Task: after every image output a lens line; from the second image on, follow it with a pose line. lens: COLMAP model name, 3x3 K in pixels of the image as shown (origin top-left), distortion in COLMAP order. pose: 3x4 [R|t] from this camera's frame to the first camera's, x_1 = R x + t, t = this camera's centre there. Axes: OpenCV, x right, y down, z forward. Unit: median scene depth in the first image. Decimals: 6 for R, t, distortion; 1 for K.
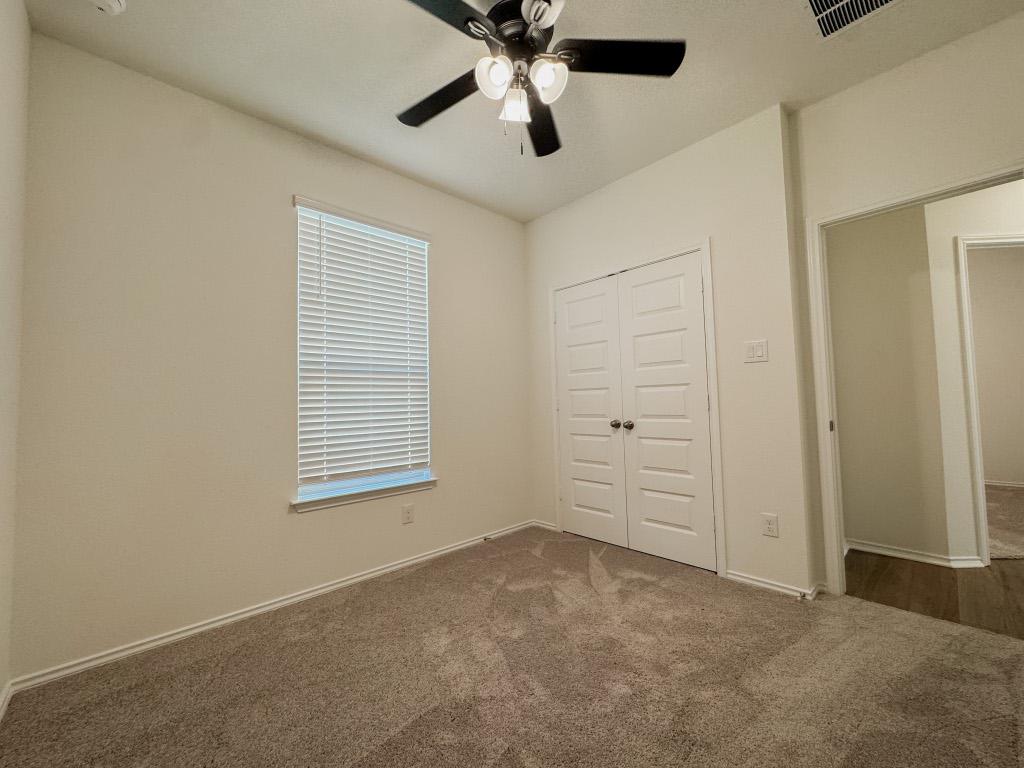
lens RADIAL K [[415.0, 0, 509.8], [0, 415.0, 379.4], [0, 0, 1]] dist [0.000985, 0.000141]
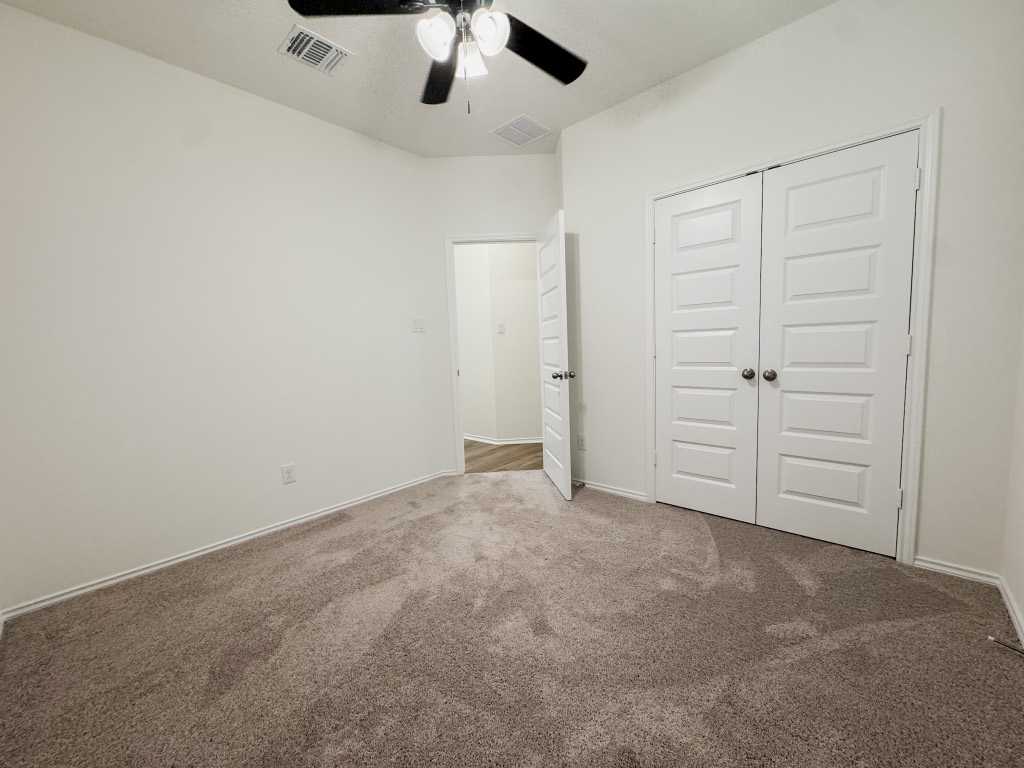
lens RADIAL K [[408.3, 0, 510.9], [0, 408.3, 384.0], [0, 0, 1]] dist [-0.002909, 0.000310]
pose [[0.996963, -0.008885, 0.077362, -0.136750], [-0.001816, 0.990547, 0.137164, 0.011701], [-0.077850, -0.136888, 0.987523, 0.148605]]
